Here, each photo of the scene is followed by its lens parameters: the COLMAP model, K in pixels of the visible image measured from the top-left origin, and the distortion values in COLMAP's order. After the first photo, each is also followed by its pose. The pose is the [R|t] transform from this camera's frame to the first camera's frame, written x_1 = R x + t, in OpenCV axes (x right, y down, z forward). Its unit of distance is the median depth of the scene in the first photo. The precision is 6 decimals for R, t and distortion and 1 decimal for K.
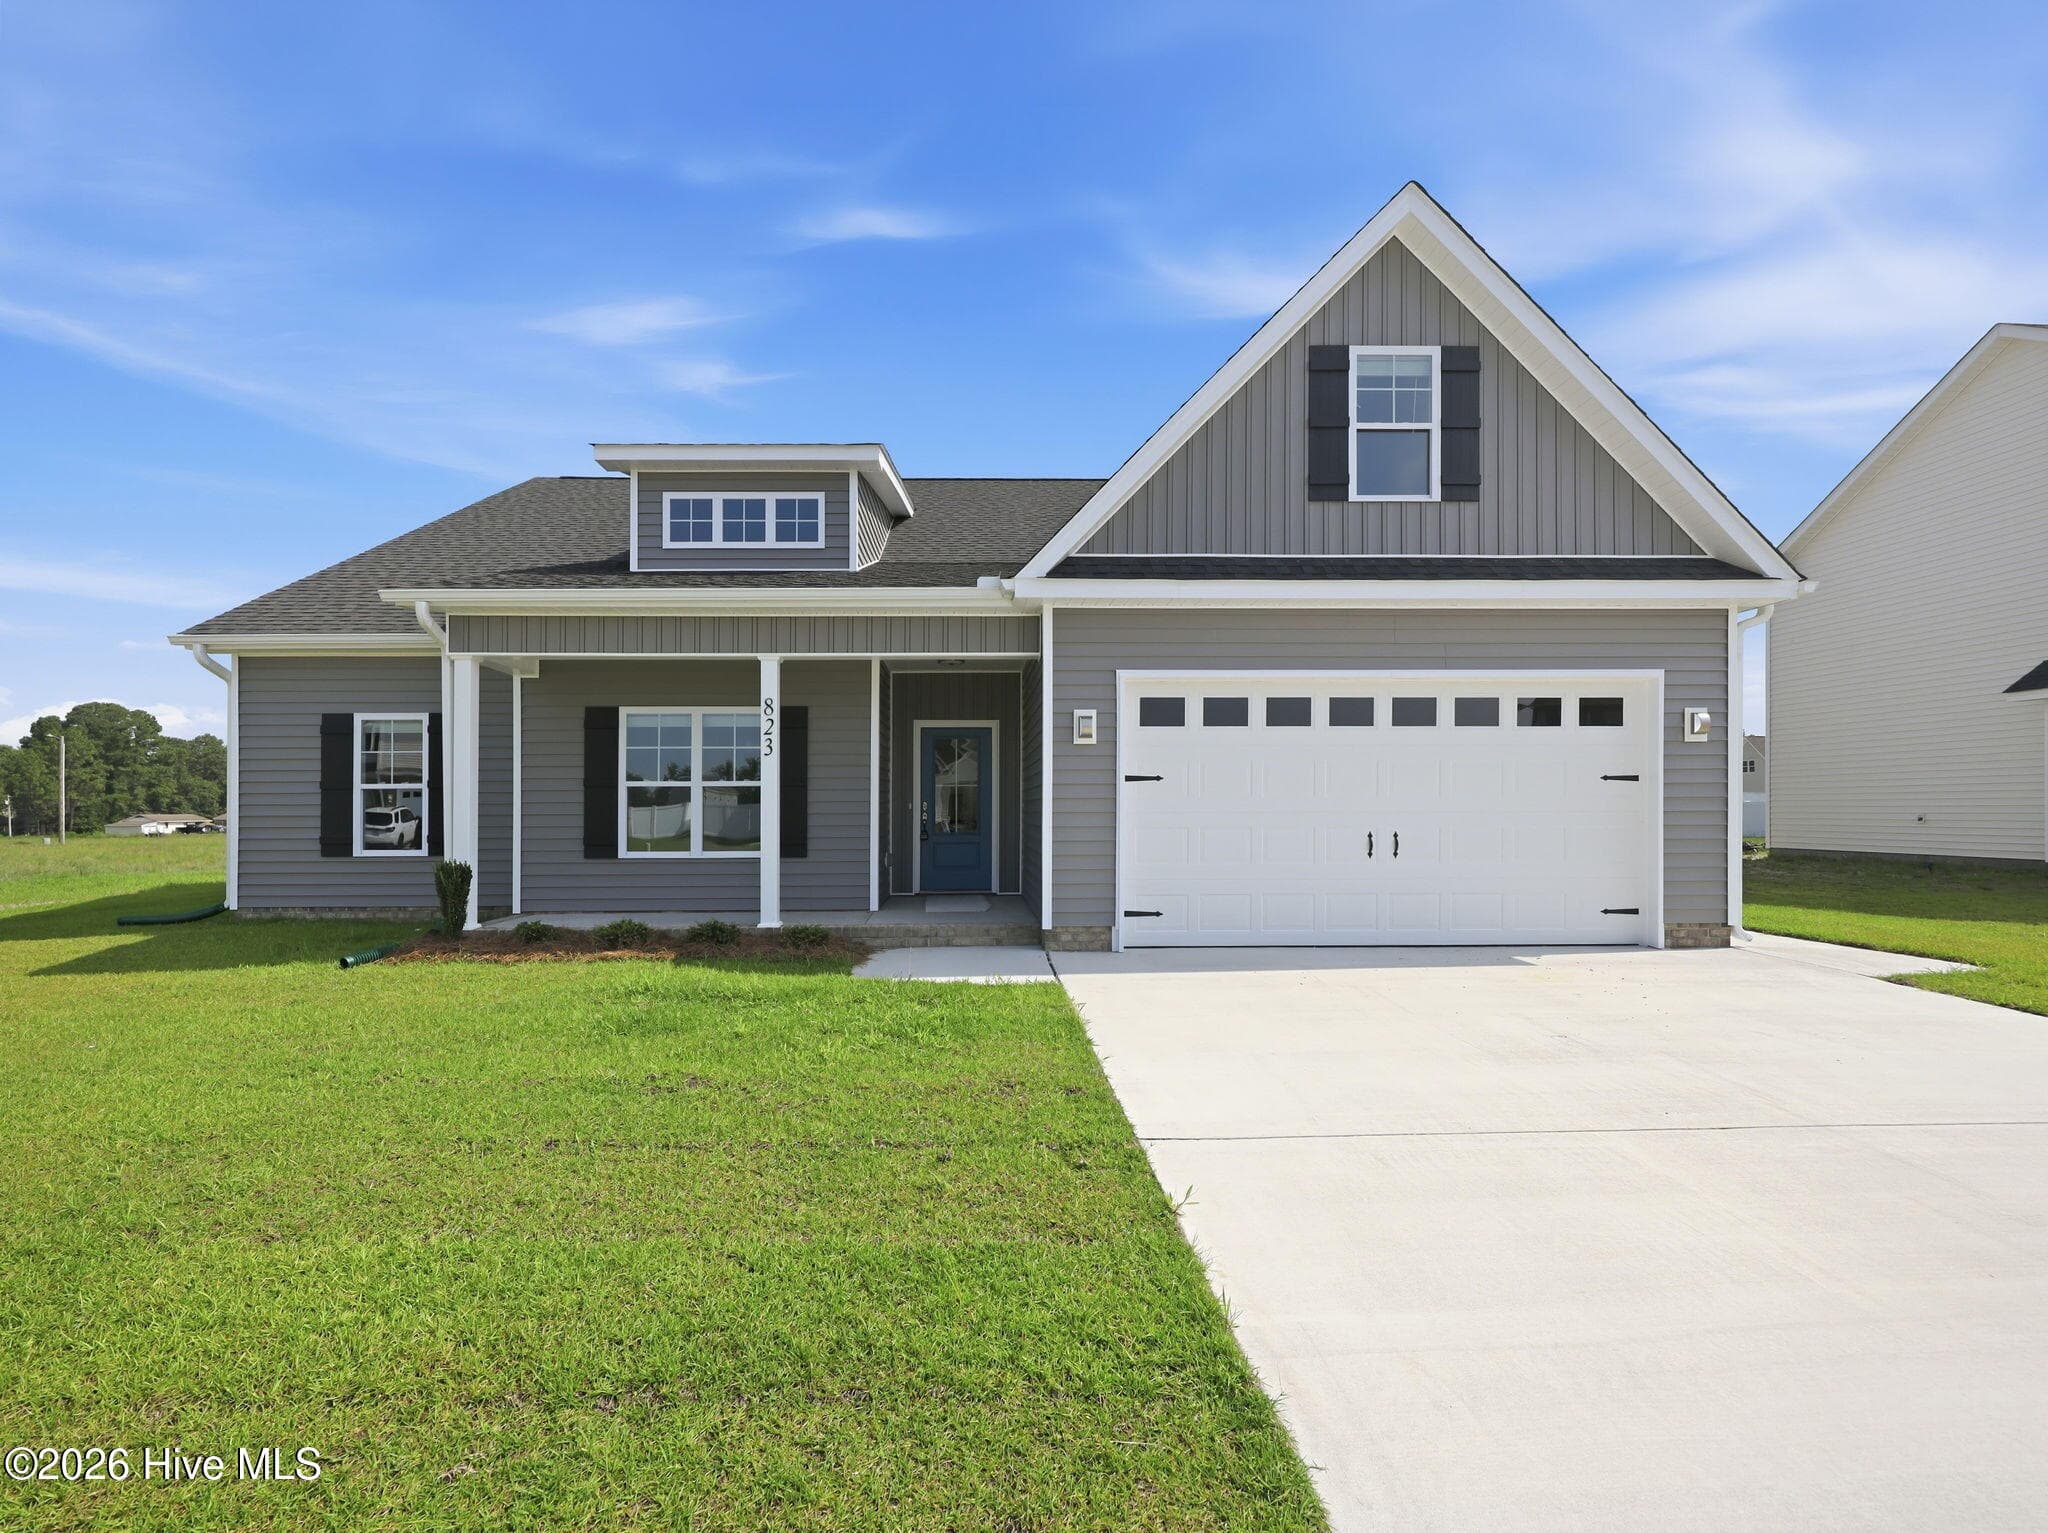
lens RADIAL K [[891.6, 0, 993.6], [0, 891.6, 790.0], [0, 0, 1]] dist [-0.001680, 0.000318]
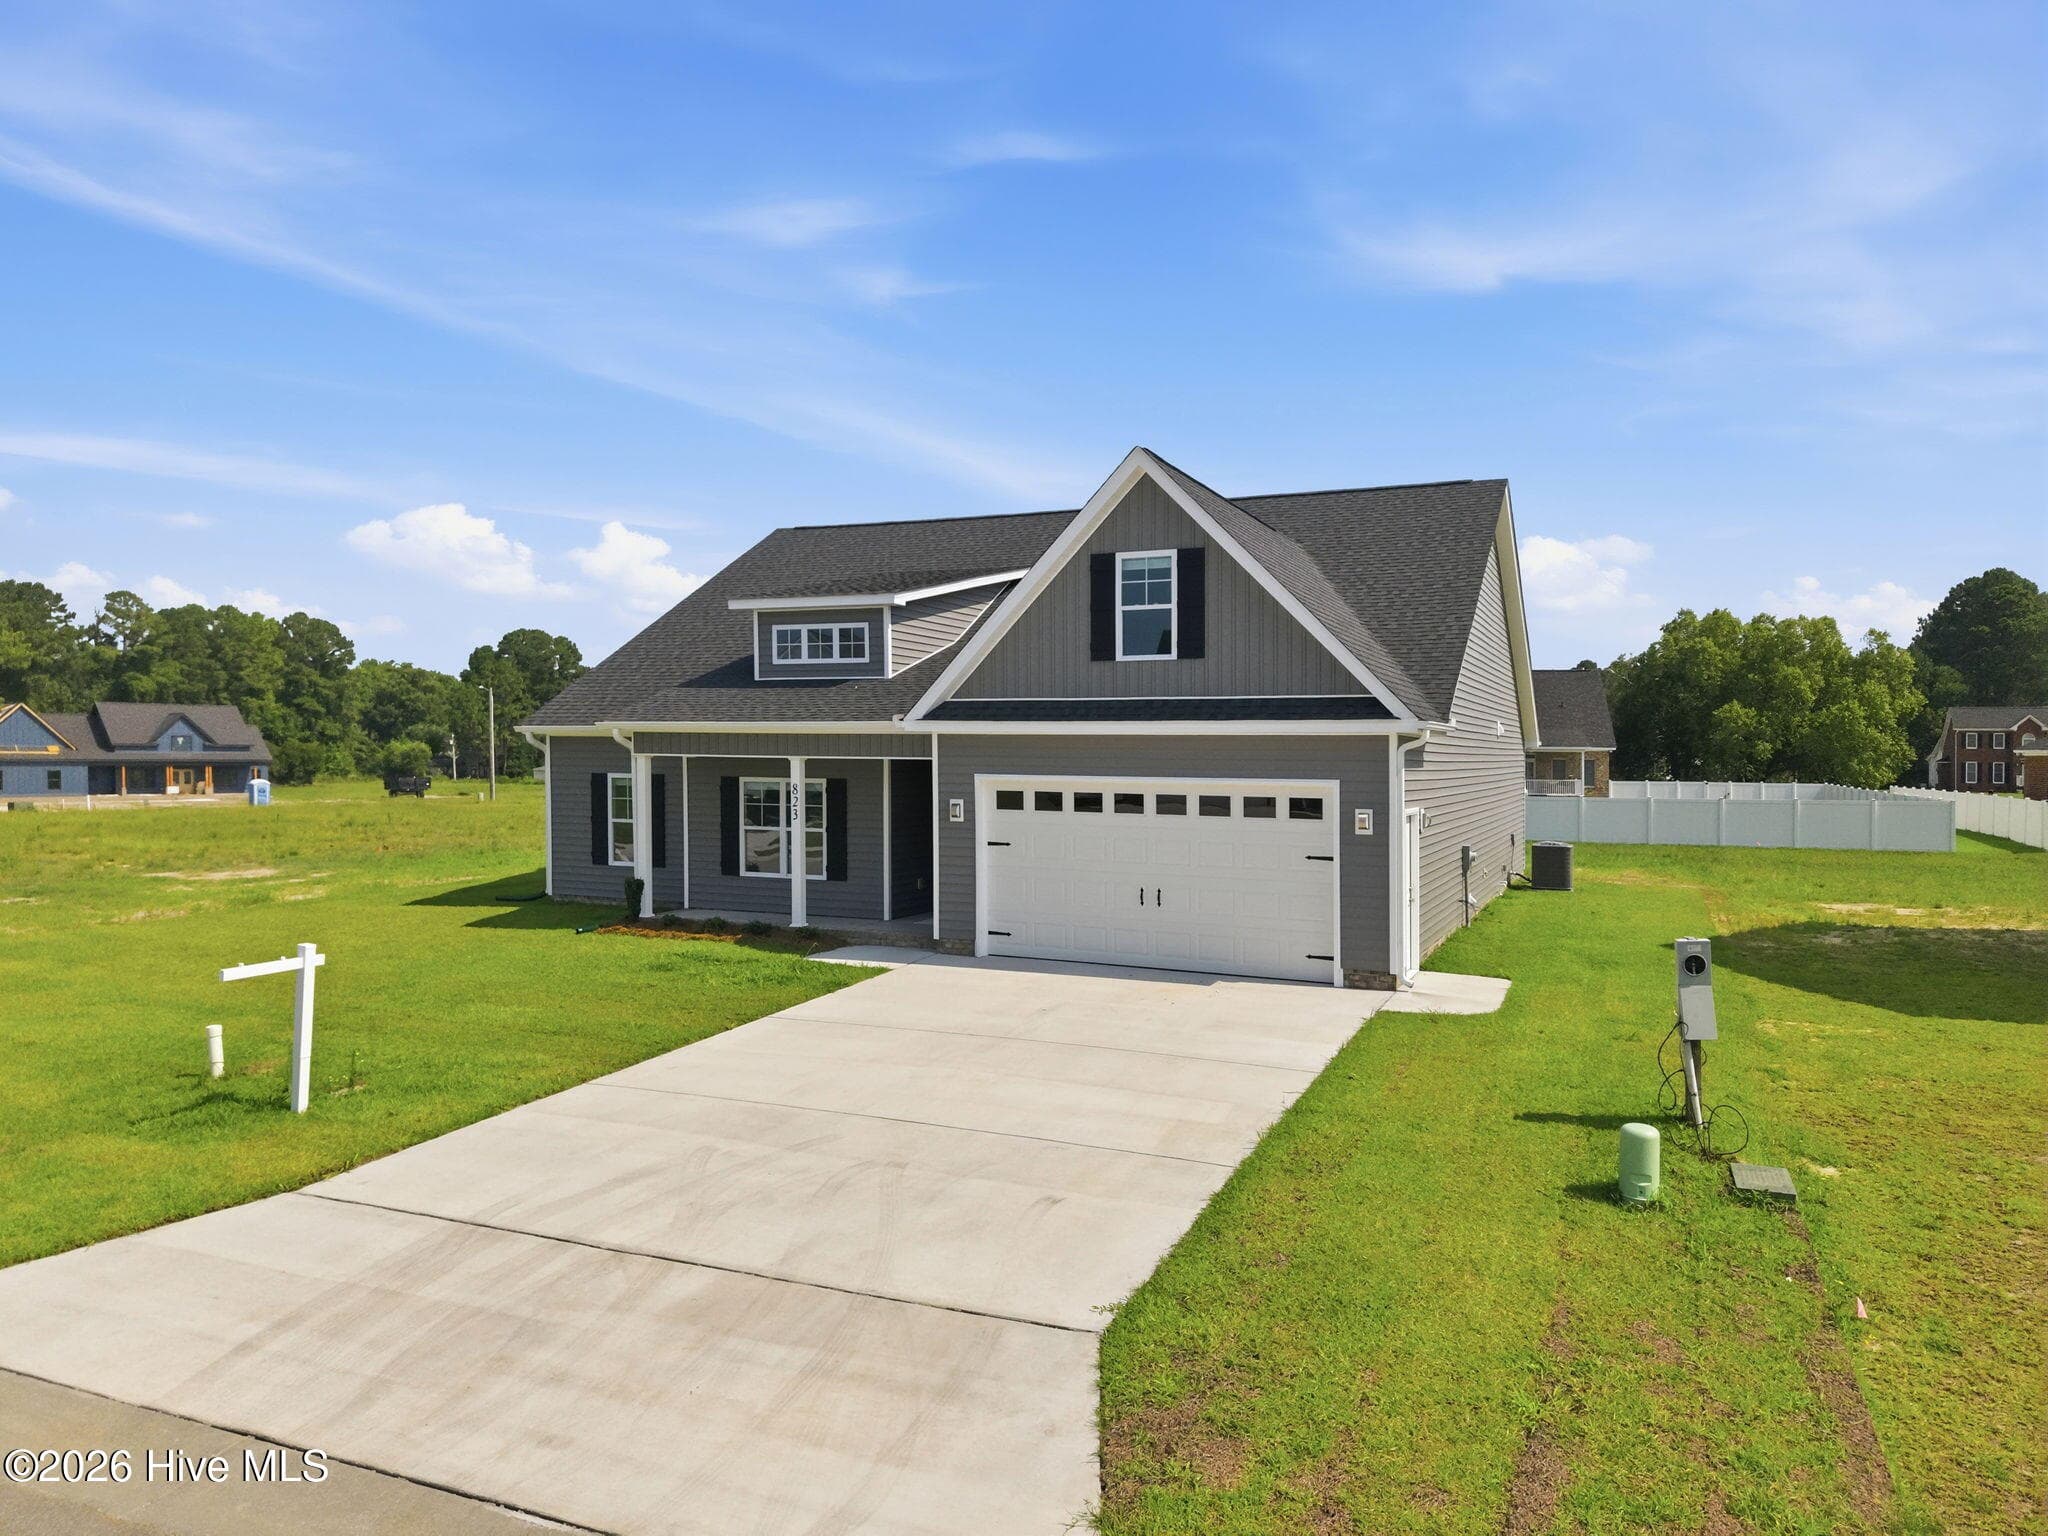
lens RADIAL K [[1373.0, 0, 1038.7], [0, 1373.0, 779.0], [0, 0, 1]] dist [0.076529, -0.083723]
pose [[0.906034, 0.021365, -0.422666, 1.202894], [-0.004291, 0.999137, 0.041305, -0.217860], [0.423184, -0.035610, 0.905344, -1.062709]]
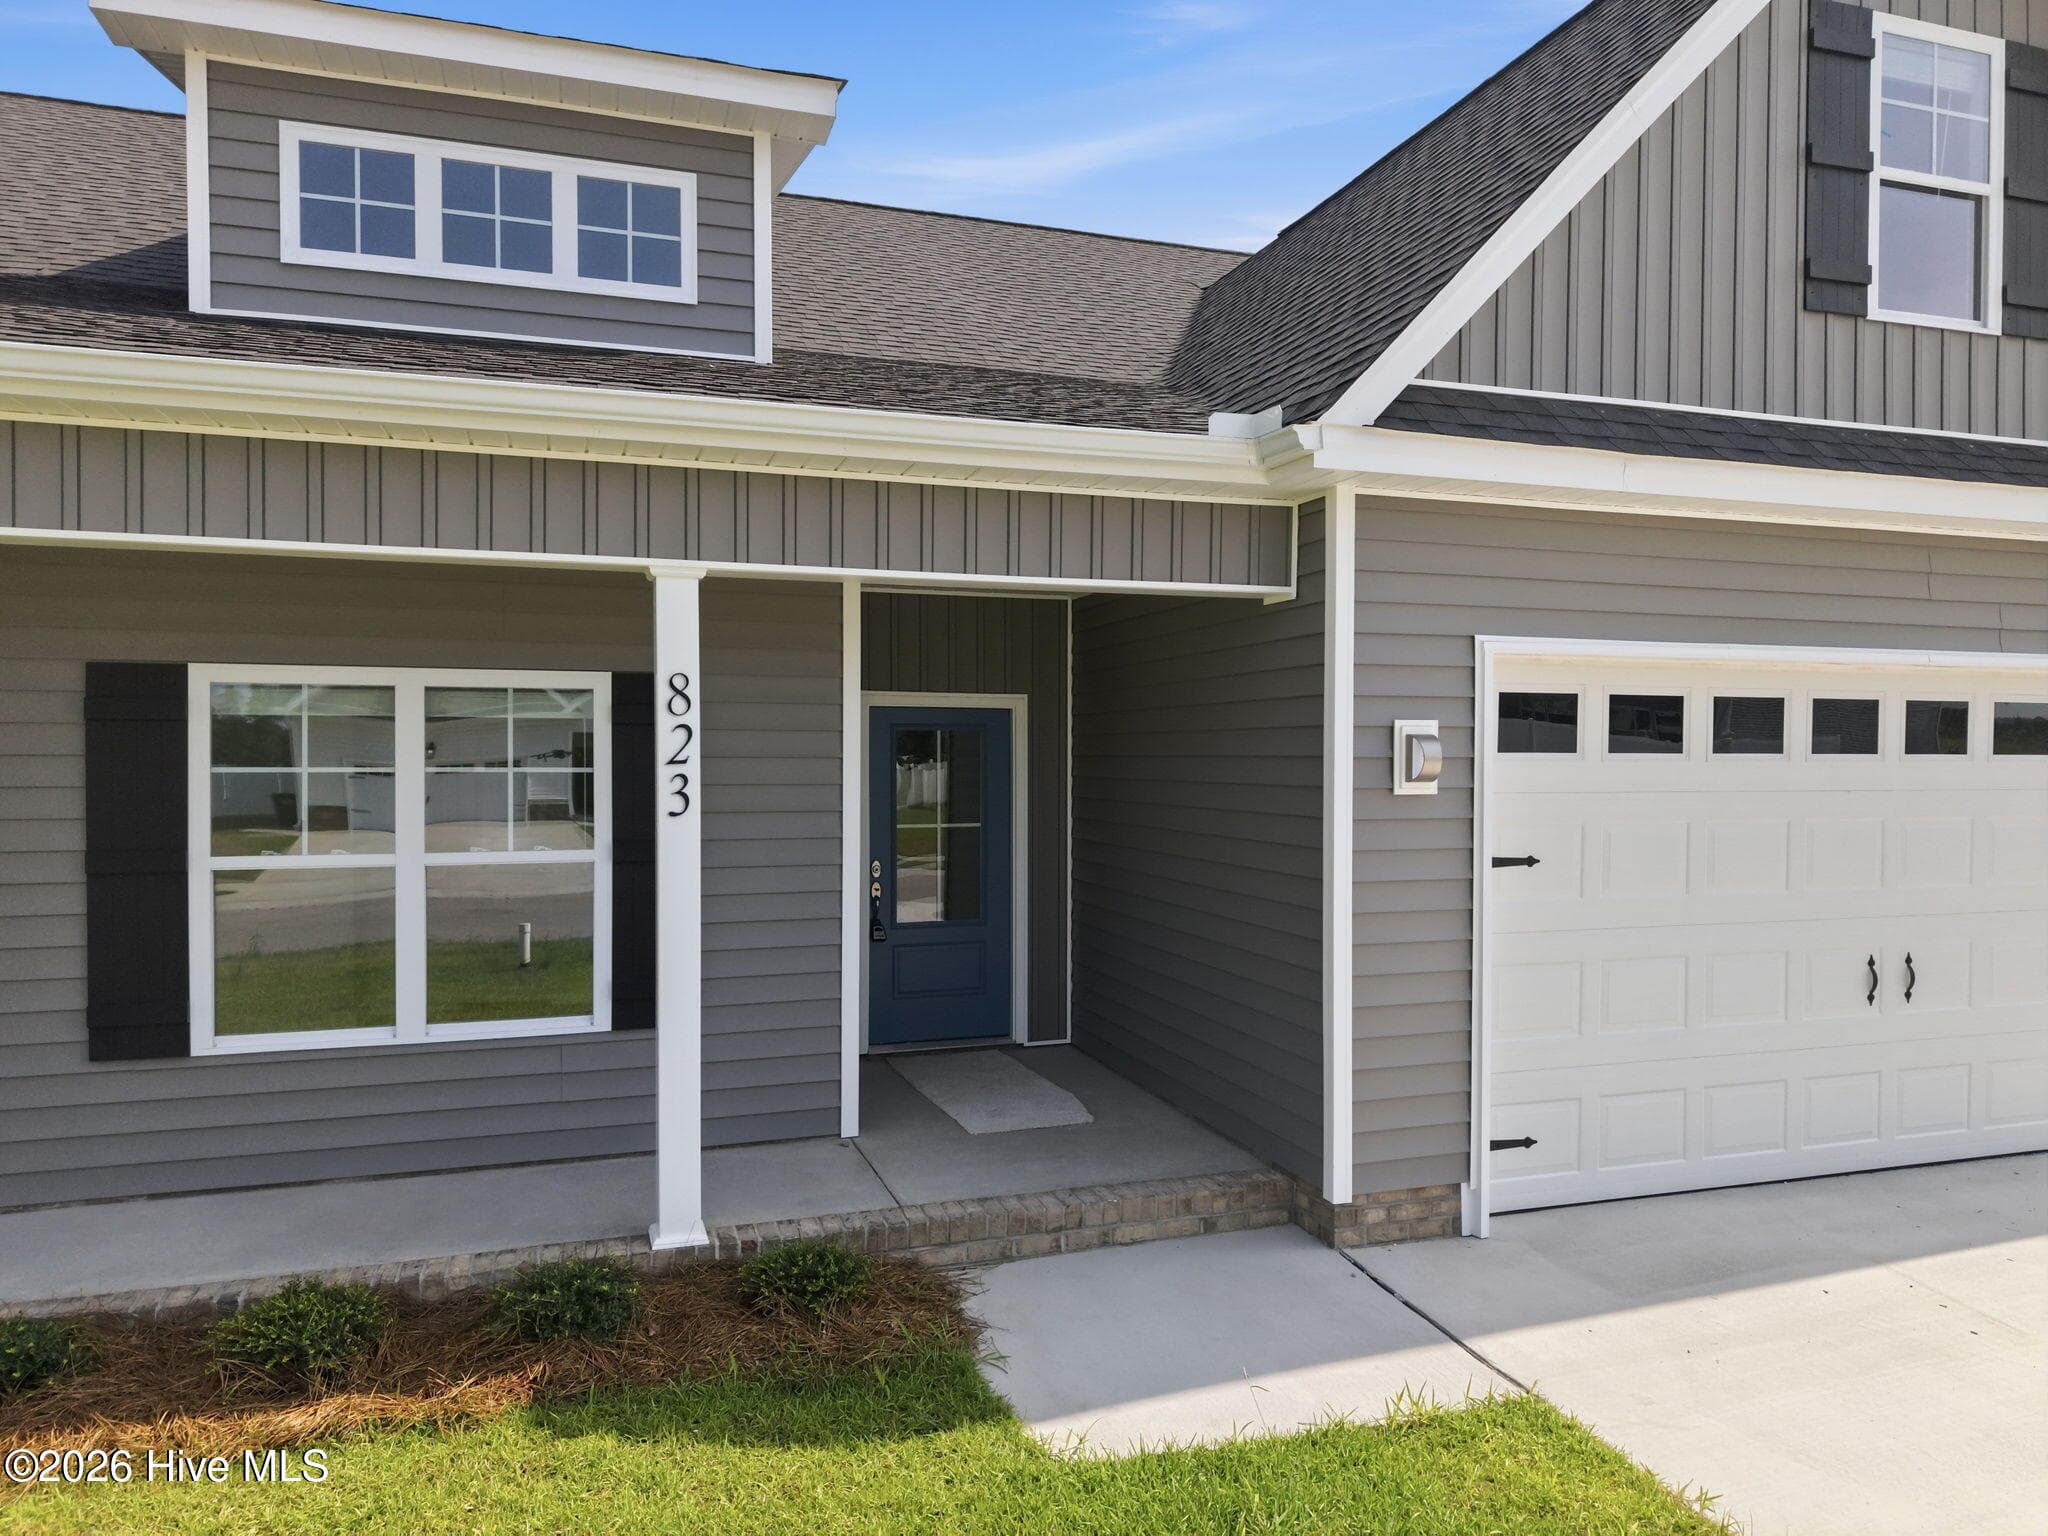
lens RADIAL K [[1354.7, 0, 1024.0], [0, 1354.7, 768.0], [0, 0, 1]] dist [0.002908, -0.001811]
pose [[0.953854, 0.001305, 0.300269, -0.288047], [-0.011697, 0.999393, 0.032814, -0.082588], [-0.300044, -0.034812, 0.953290, 0.379425]]
